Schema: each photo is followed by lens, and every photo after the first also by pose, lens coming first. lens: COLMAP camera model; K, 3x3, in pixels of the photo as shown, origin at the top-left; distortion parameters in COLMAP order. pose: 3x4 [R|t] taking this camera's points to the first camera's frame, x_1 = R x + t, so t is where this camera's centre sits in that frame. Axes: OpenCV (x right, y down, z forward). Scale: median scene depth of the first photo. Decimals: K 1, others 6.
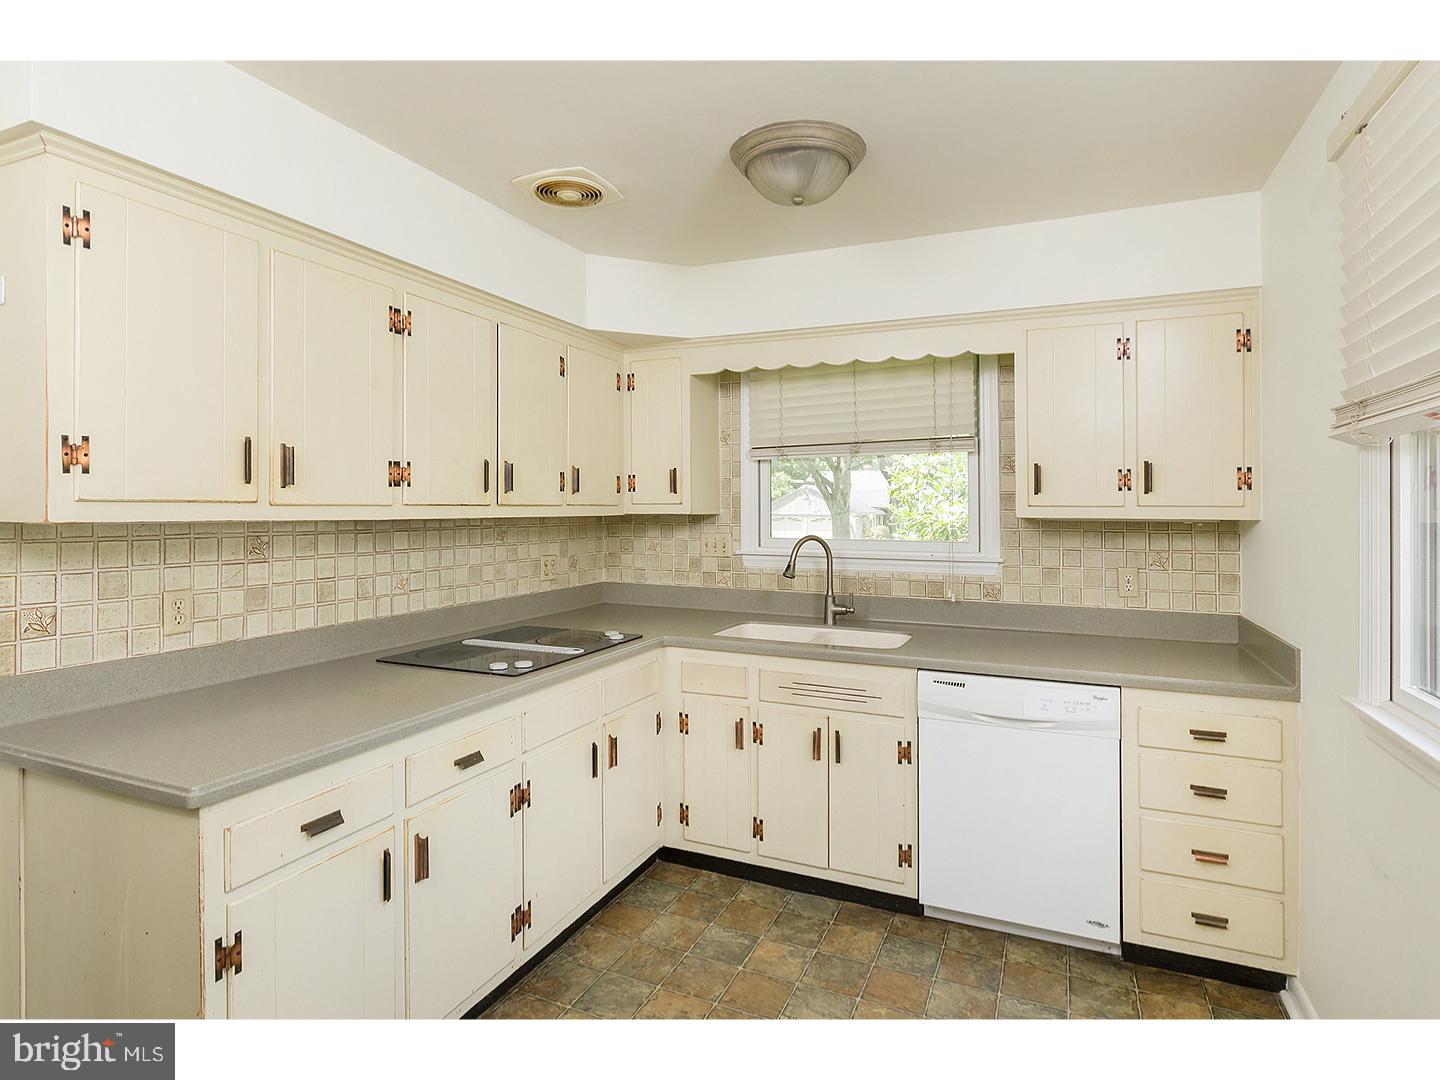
lens RADIAL K [[772.7, 0, 720.7], [0, 772.7, 510.3], [0, 0, 1]] dist [-0.000320, 0.001506]
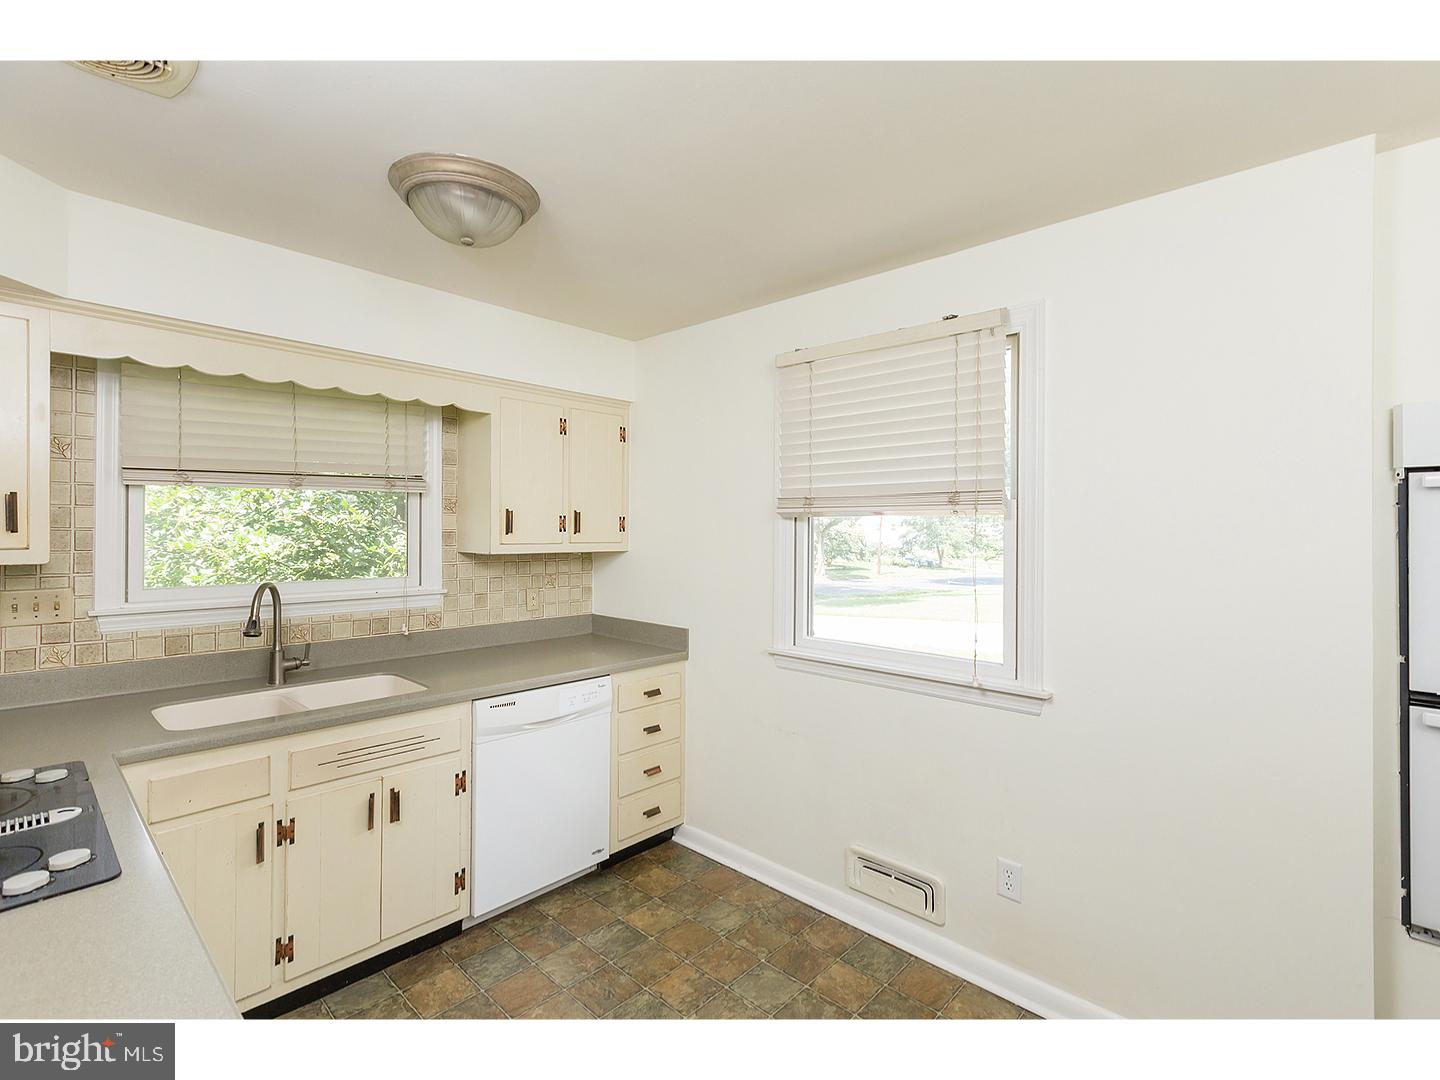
lens RADIAL K [[670.1, 0, 720.2], [0, 670.1, 520.7], [0, 0, 1]] dist [0.000765, 0.000195]
pose [[0.334264, 0.006766, 0.942455, -0.459372], [-0.002818, 0.999977, -0.006180, -0.035791], [-0.942475, -0.000590, 0.334275, 0.327049]]
